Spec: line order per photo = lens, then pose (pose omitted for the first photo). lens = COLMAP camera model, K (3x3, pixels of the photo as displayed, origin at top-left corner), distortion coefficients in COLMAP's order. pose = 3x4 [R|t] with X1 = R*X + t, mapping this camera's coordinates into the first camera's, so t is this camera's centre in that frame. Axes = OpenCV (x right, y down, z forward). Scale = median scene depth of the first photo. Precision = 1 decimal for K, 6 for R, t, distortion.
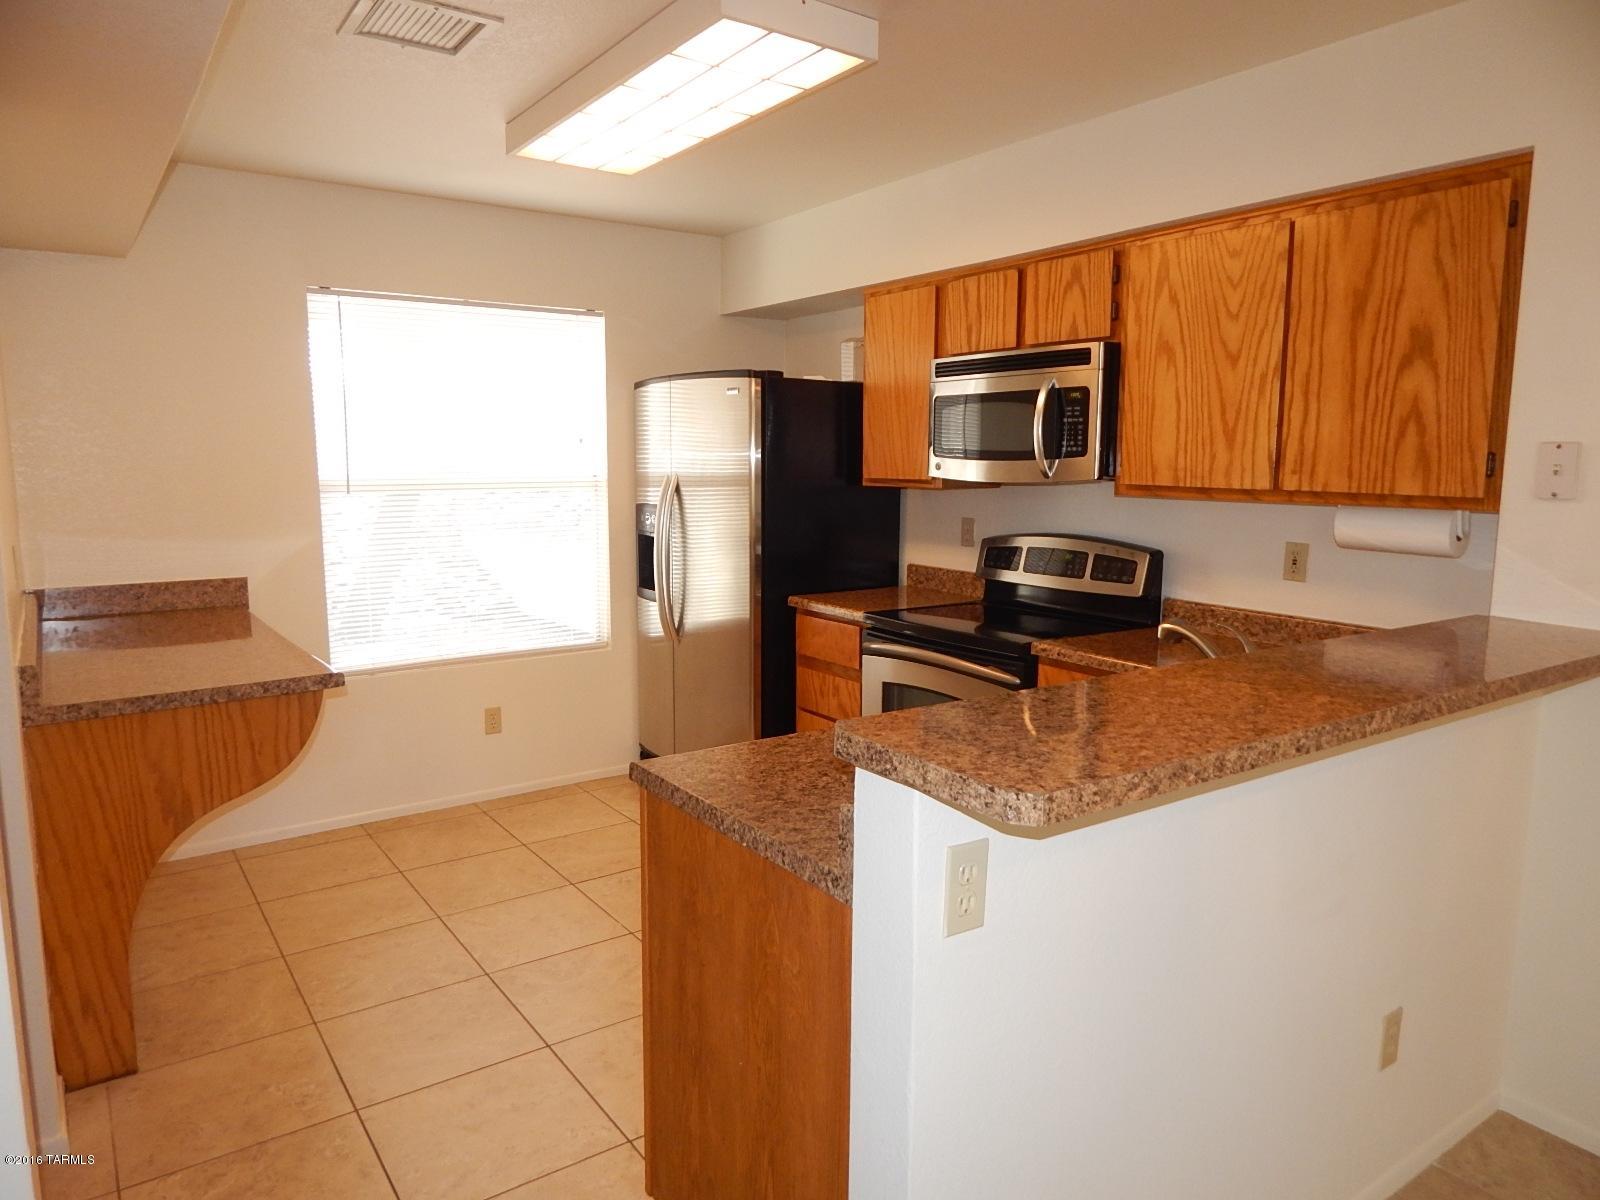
lens RADIAL K [[1052.6, 0, 803.0], [0, 1052.6, 603.6], [0, 0, 1]] dist [0.003717, -0.003996]
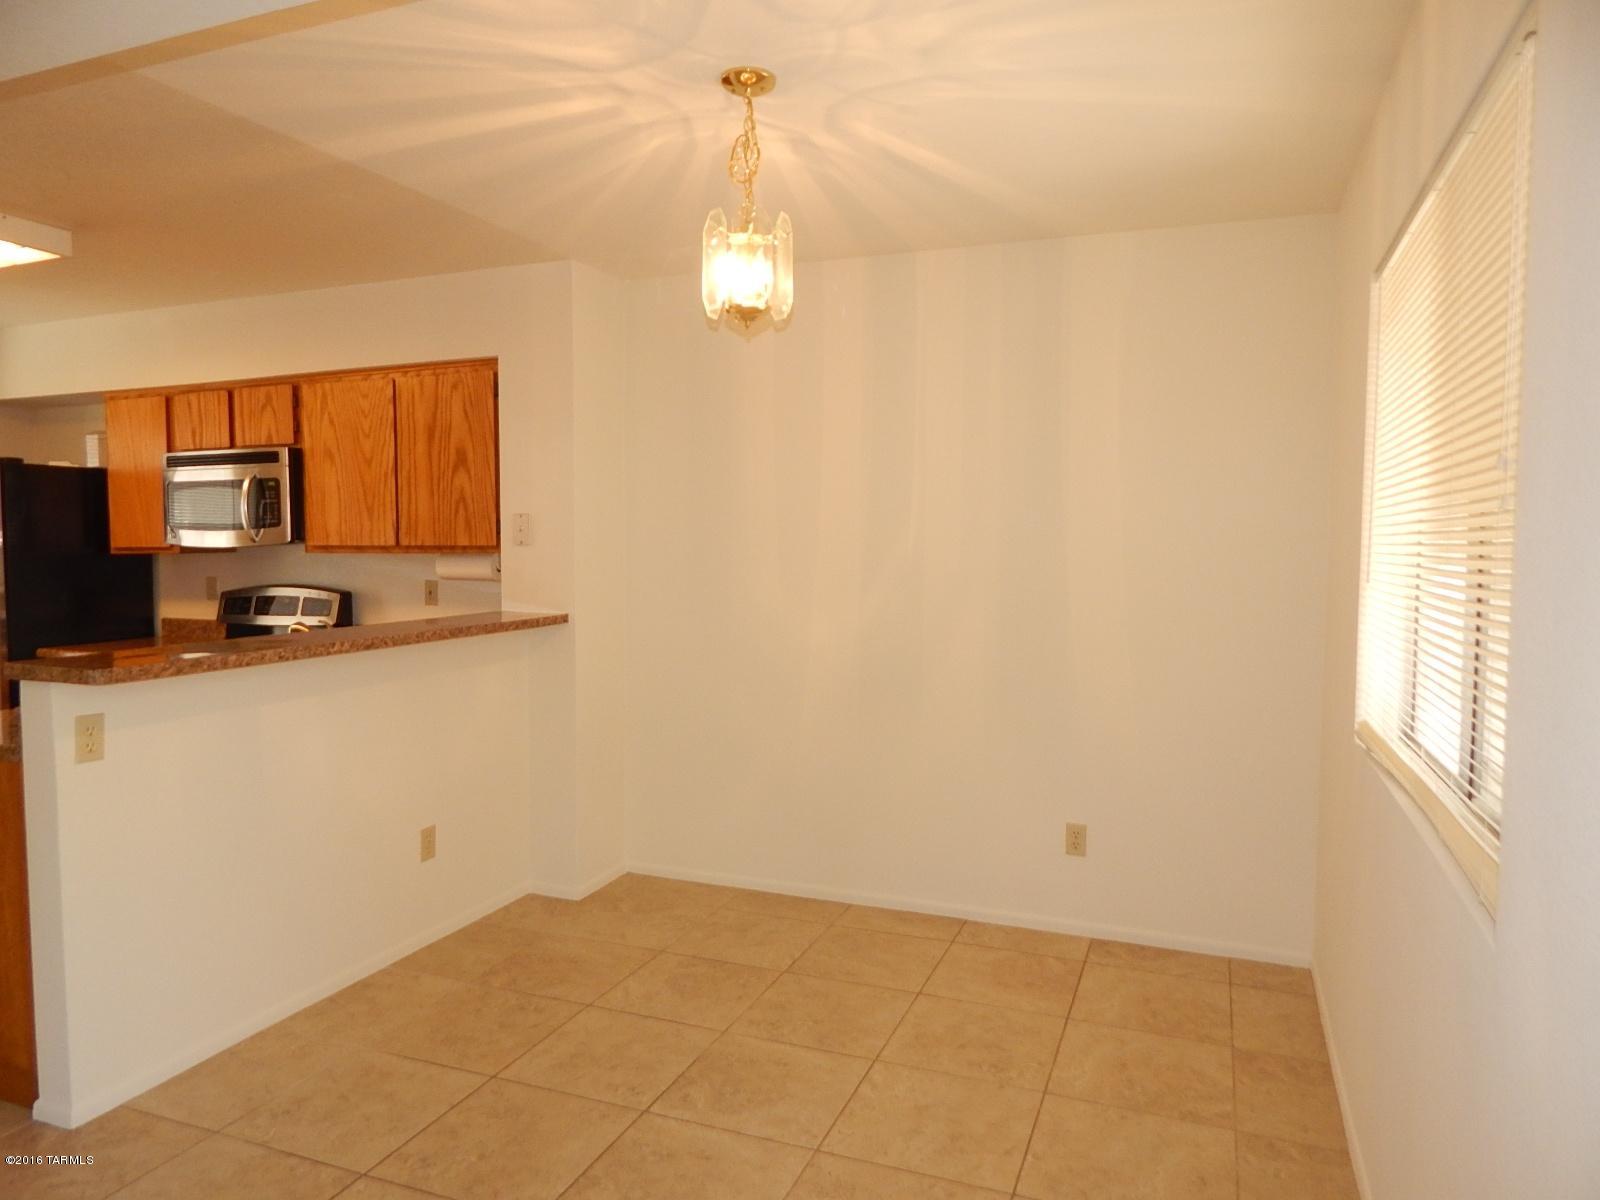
lens RADIAL K [[1052.6, 0, 797.4], [0, 1052.6, 586.7], [0, 0, 1]] dist [0.003717, -0.003996]
pose [[0.841700, -0.040470, 0.538427, 0.088490], [0.088136, 0.994111, -0.063058, 0.092349], [-0.532704, 0.100531, 0.840310, -0.558023]]
